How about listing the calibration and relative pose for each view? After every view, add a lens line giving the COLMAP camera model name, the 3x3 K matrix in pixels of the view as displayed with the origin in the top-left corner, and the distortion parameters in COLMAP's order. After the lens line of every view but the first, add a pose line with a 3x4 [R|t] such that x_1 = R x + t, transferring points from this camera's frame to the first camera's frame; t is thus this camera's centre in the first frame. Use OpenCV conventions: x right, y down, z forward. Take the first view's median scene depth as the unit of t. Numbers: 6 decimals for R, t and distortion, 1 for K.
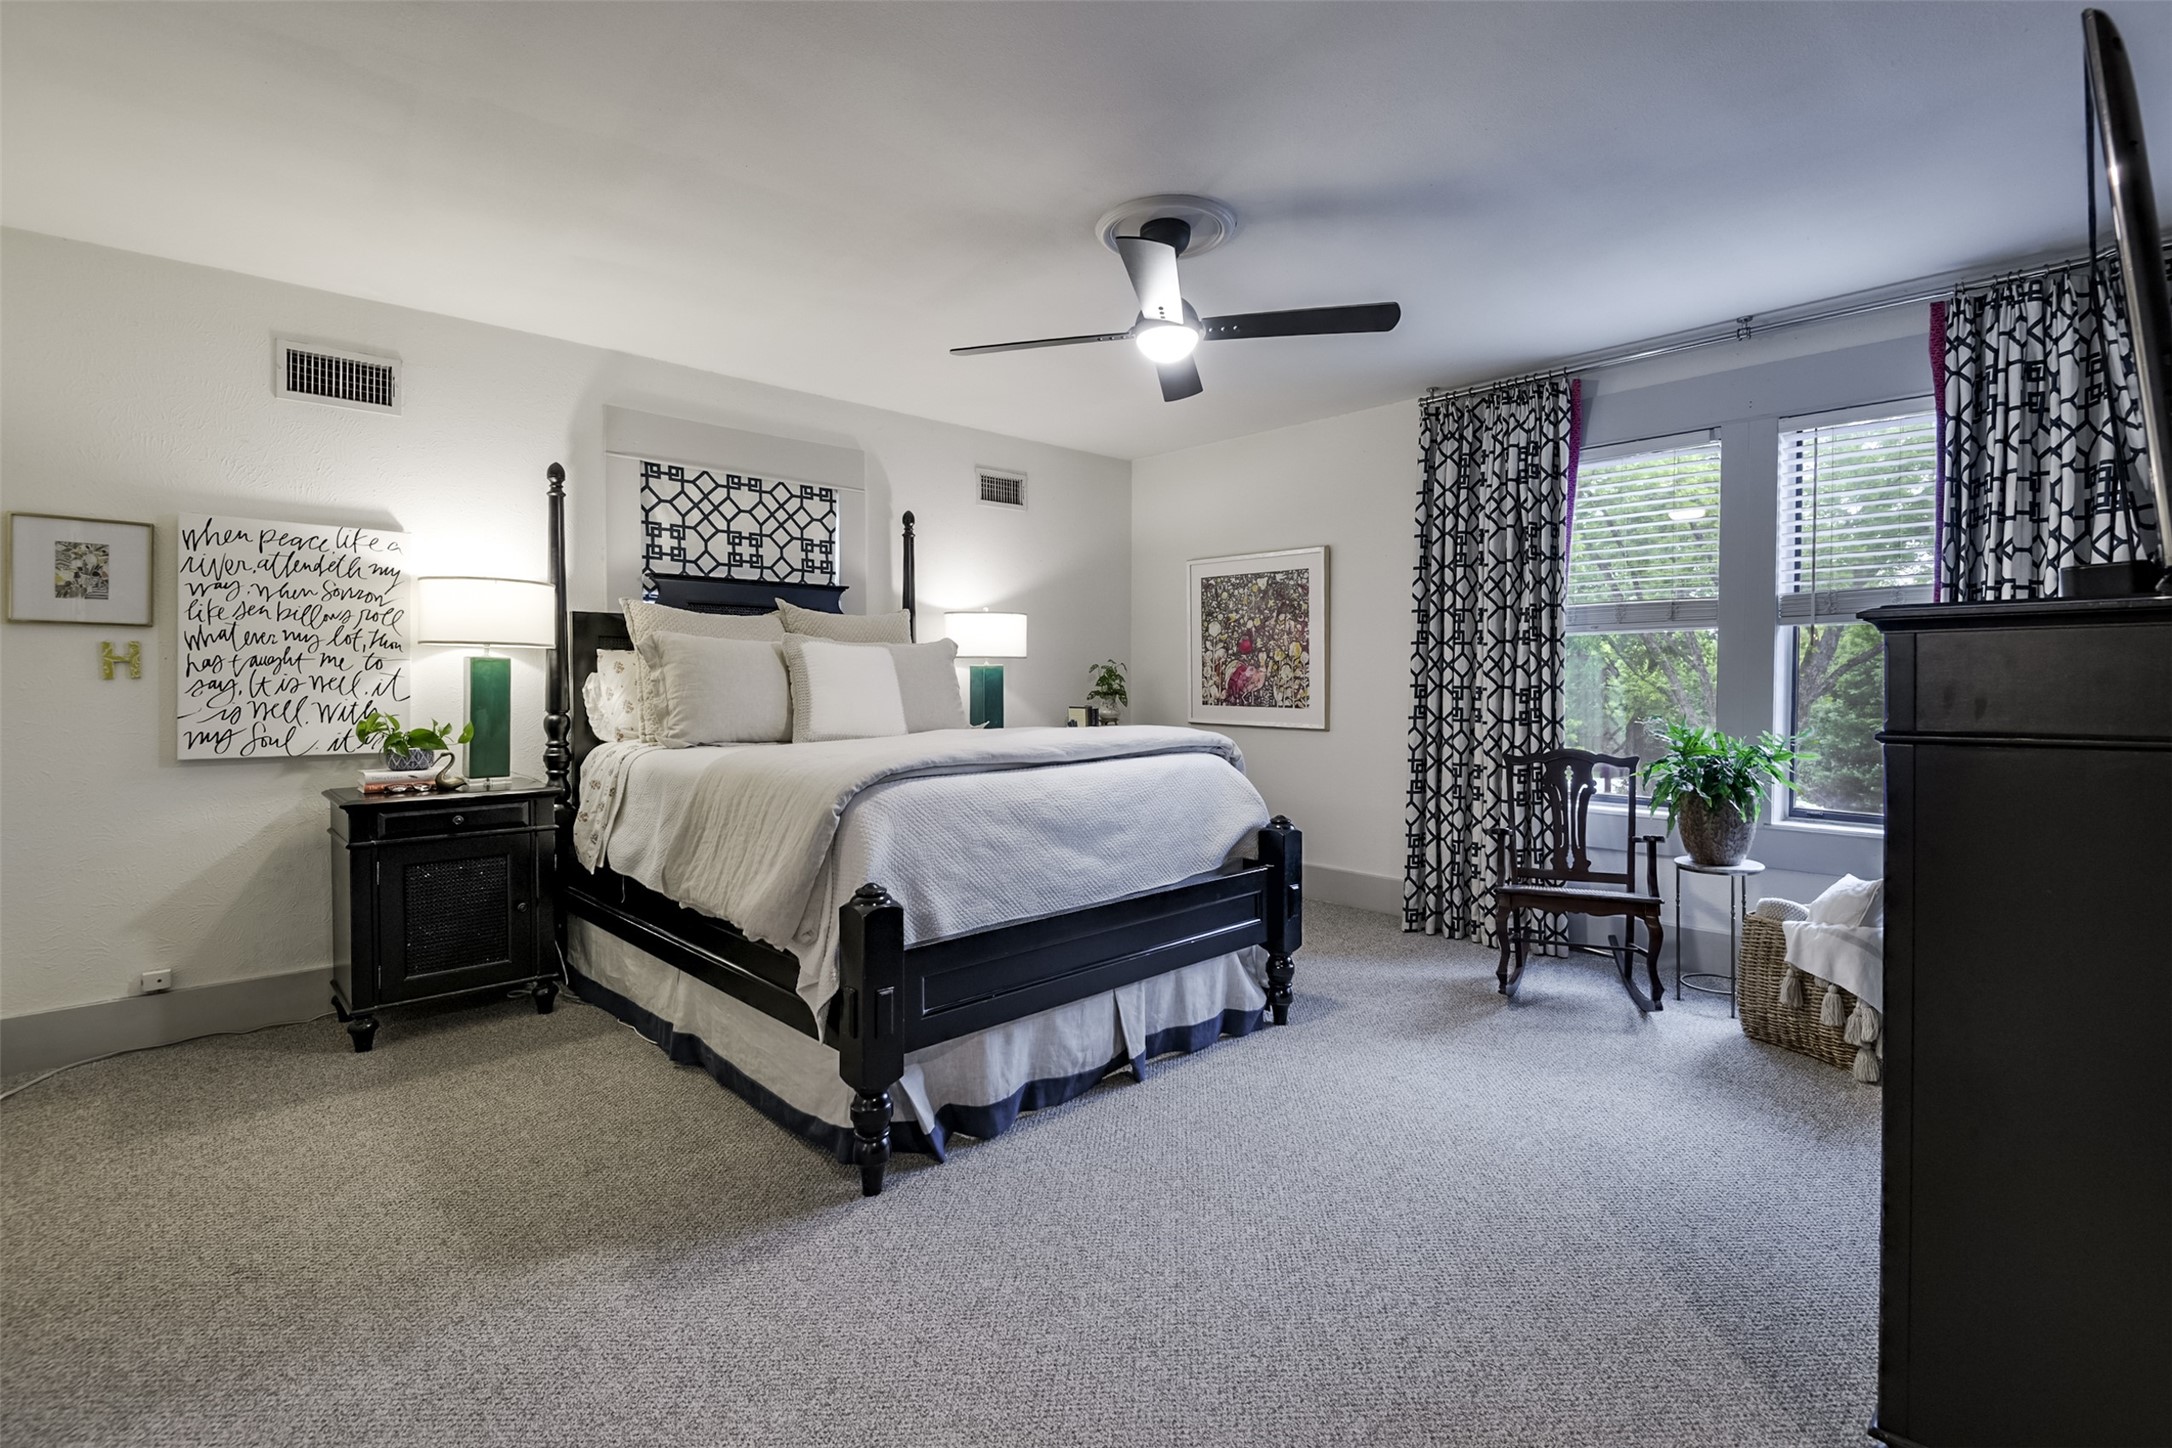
lens RADIAL K [[1011.4, 0, 1086.0], [0, 1011.4, 724.0], [0, 0, 1]] dist [0.002291, -0.007760]
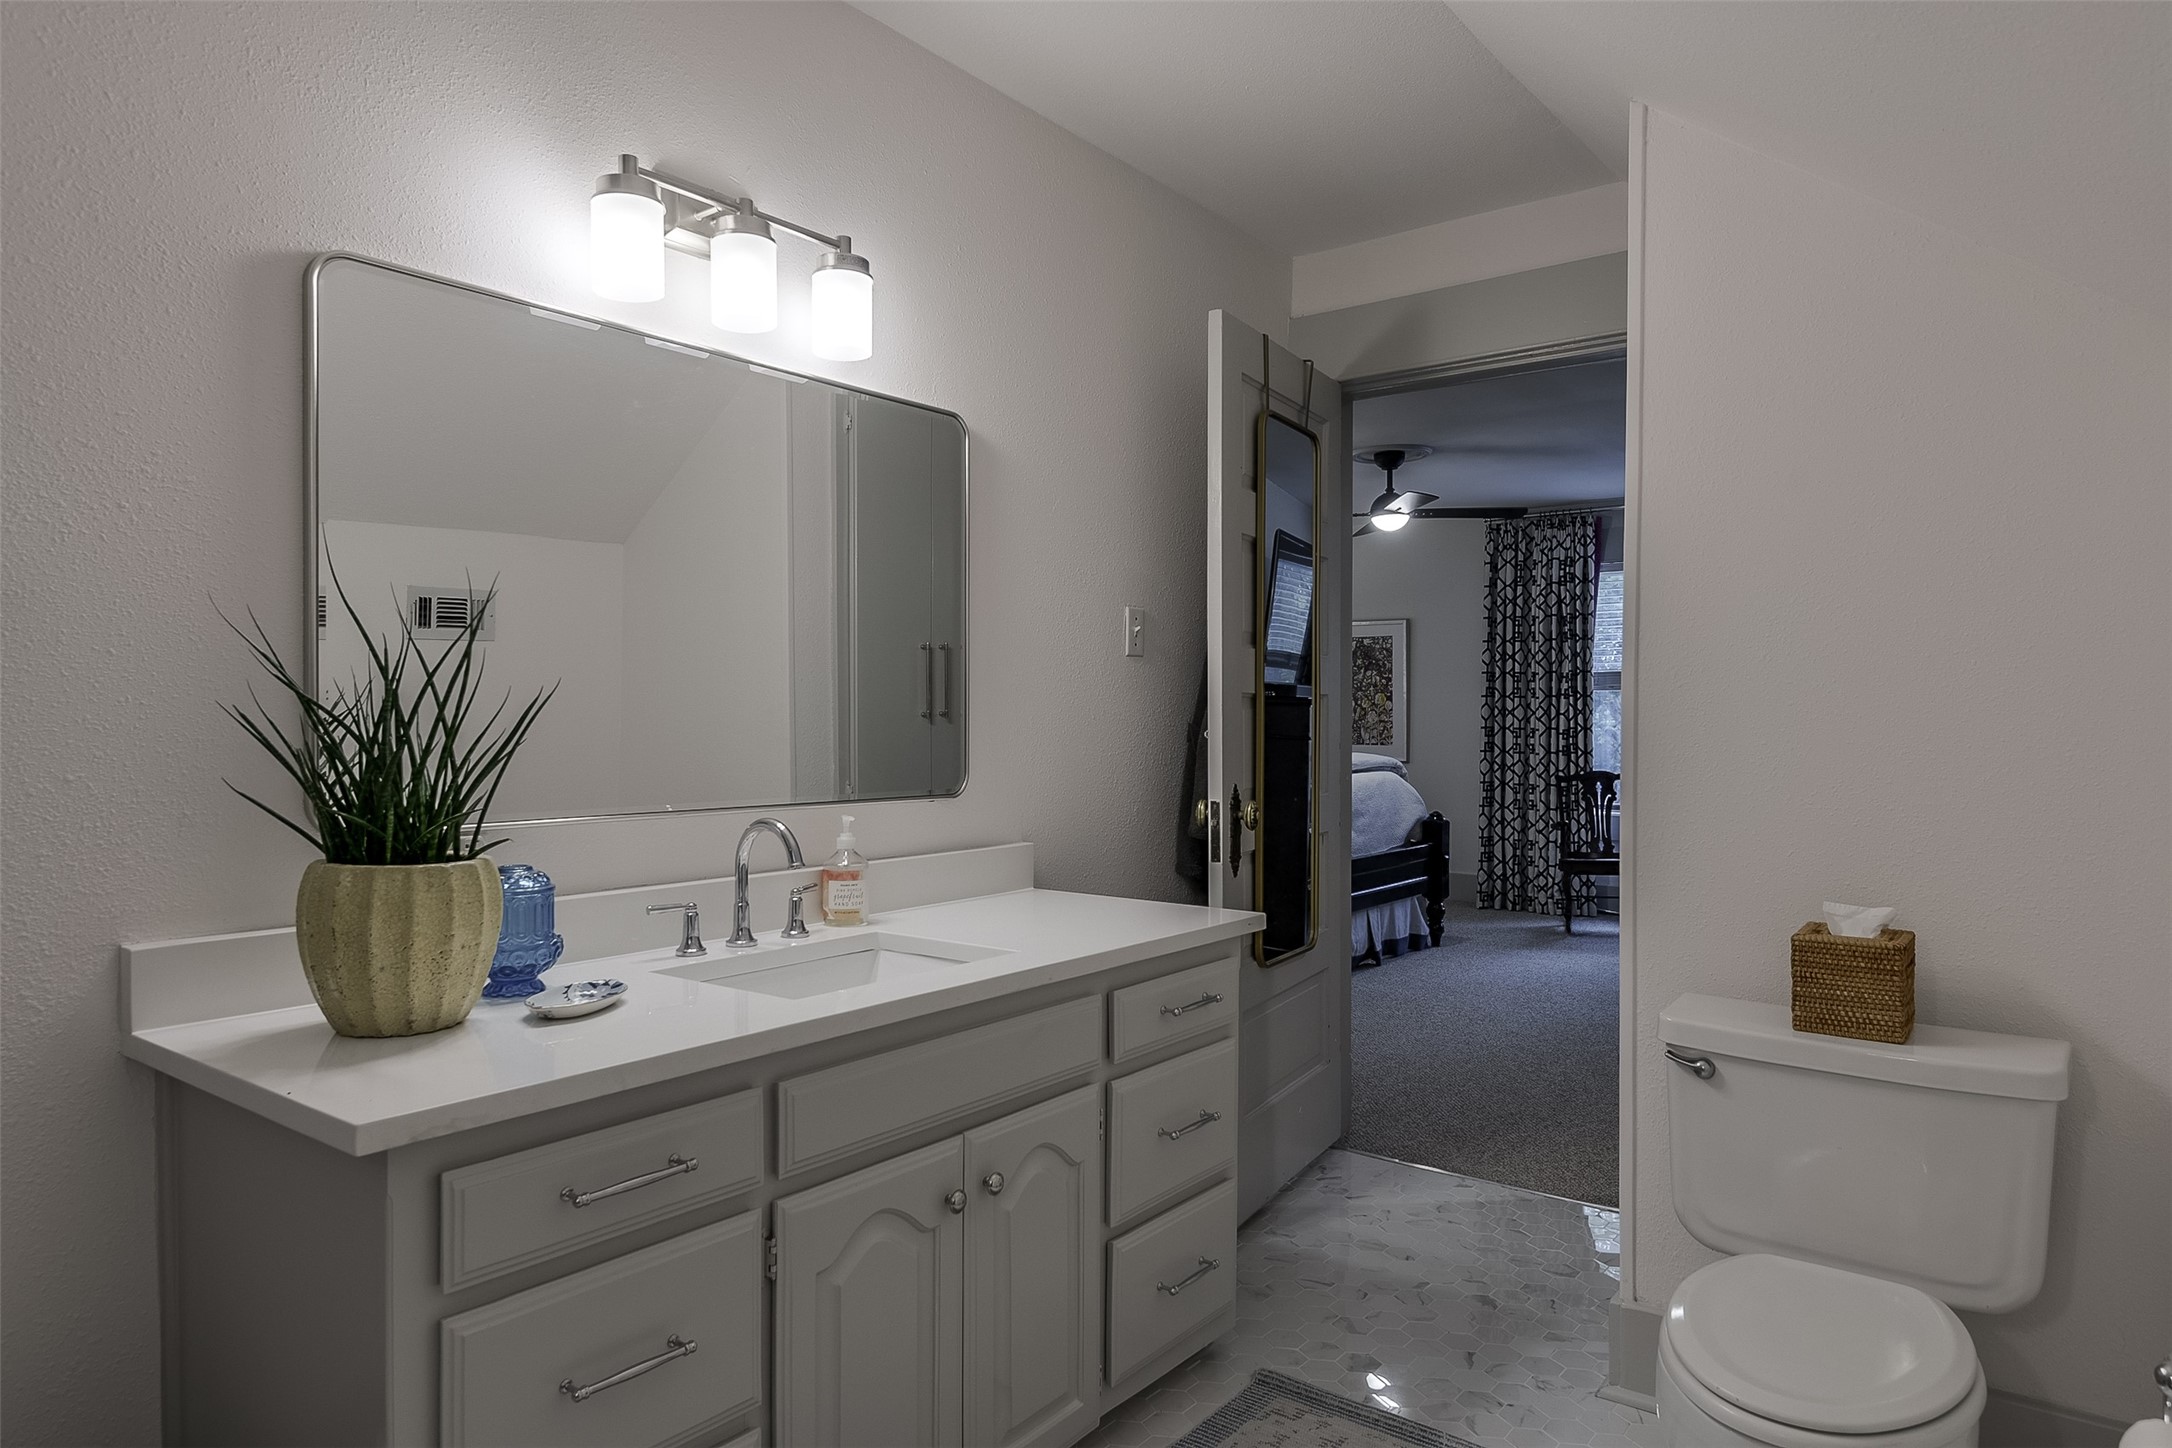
lens RADIAL K [[1337.6, 0, 1089.5], [0, 1337.6, 756.8], [0, 0, 1]] dist [-0.003461, -0.000084]
pose [[0.987624, -0.002561, 0.156821, -0.511478], [0.005170, 0.999855, -0.016237, 0.029889], [-0.156757, 0.016847, 0.987494, -0.735207]]
